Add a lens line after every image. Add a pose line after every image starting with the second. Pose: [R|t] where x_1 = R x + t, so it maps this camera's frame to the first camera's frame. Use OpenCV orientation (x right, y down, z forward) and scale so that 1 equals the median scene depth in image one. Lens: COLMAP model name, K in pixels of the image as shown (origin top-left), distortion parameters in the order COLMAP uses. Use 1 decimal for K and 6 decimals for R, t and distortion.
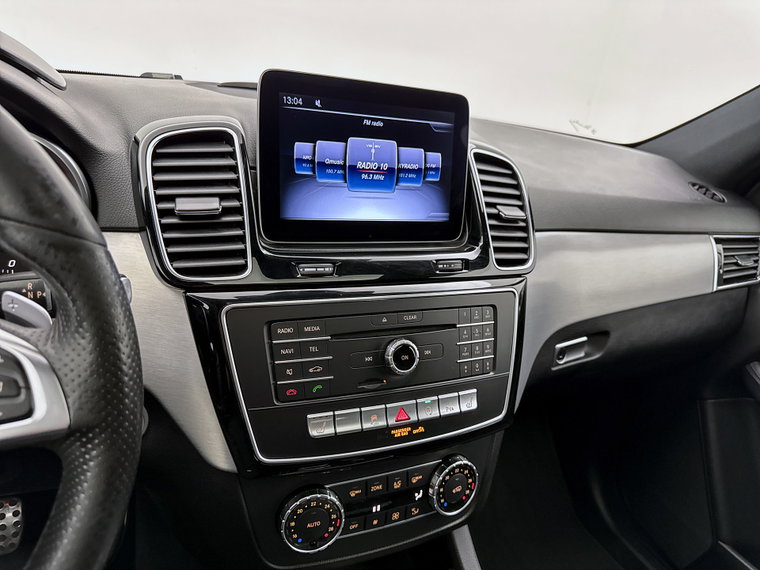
lens RADIAL K [[550.2, 0, 383.4], [0, 550.2, 279.1], [0, 0, 1]] dist [0.064712, -0.050997]
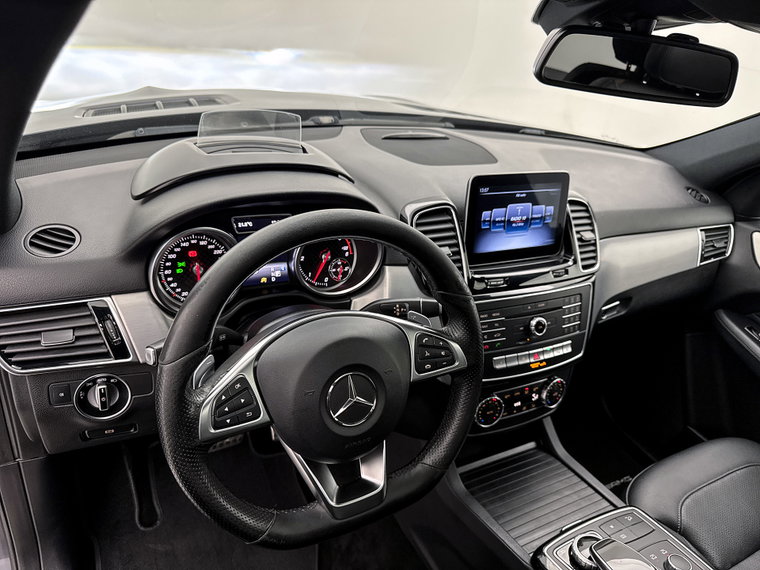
lens RADIAL K [[550.2, 0, 378.5], [0, 550.2, 286.8], [0, 0, 1]] dist [0.064712, -0.050997]
pose [[0.998963, -0.018736, 0.041504, -0.546442], [0.012264, 0.988452, 0.151036, -0.264645], [-0.043855, -0.150370, 0.987657, -0.756985]]
